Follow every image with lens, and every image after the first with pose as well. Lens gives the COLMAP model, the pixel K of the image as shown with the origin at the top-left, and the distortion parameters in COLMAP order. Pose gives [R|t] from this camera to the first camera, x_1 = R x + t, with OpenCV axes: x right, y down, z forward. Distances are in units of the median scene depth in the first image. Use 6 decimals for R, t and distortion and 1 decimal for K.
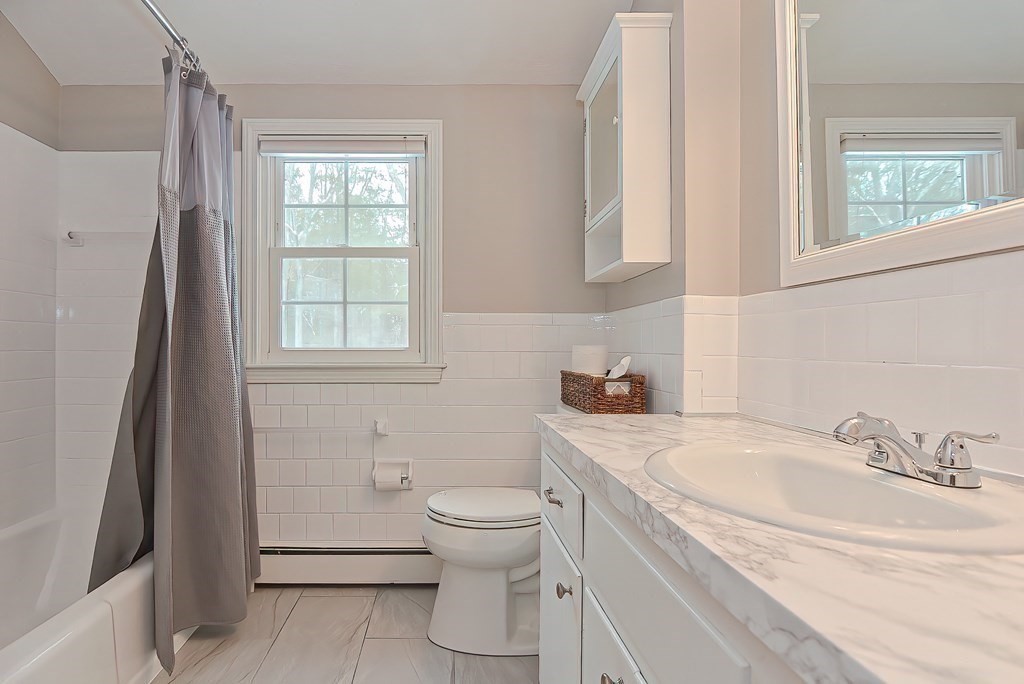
lens RADIAL K [[505.6, 0, 511.5], [0, 505.6, 342.6], [0, 0, 1]] dist [-0.014149, -0.005254]
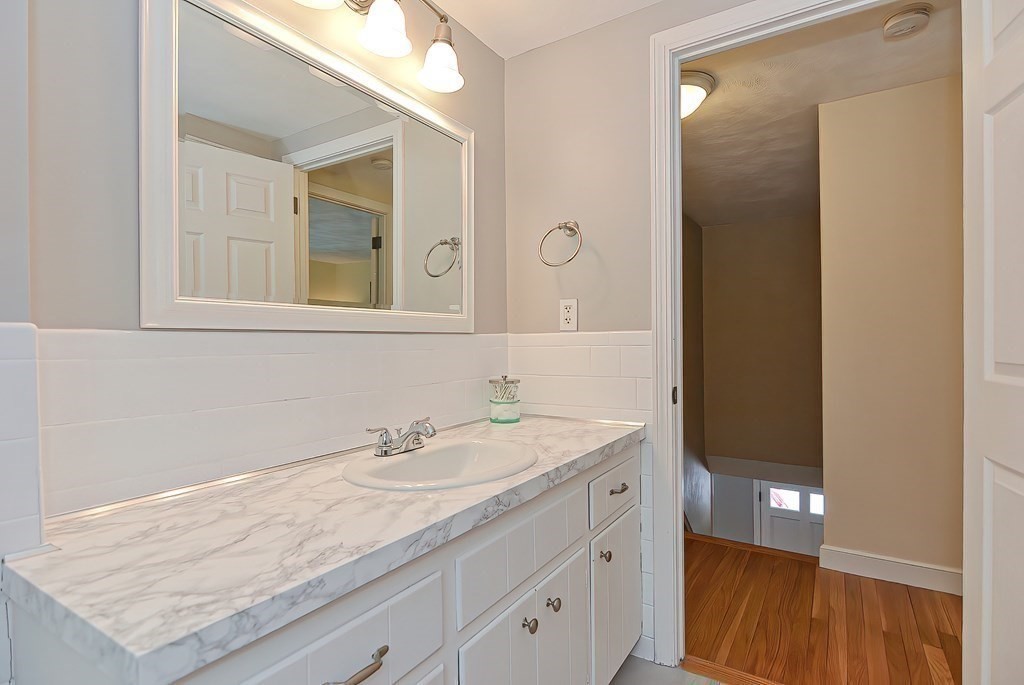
lens RADIAL K [[505.6, 0, 512.2], [0, 505.6, 343.1], [0, 0, 1]] dist [-0.014149, -0.005254]
pose [[-0.756437, 0.003192, 0.654058, -0.882164], [0.005334, 0.999985, 0.001289, -0.199462], [-0.654044, 0.004464, -0.756443, 1.799057]]
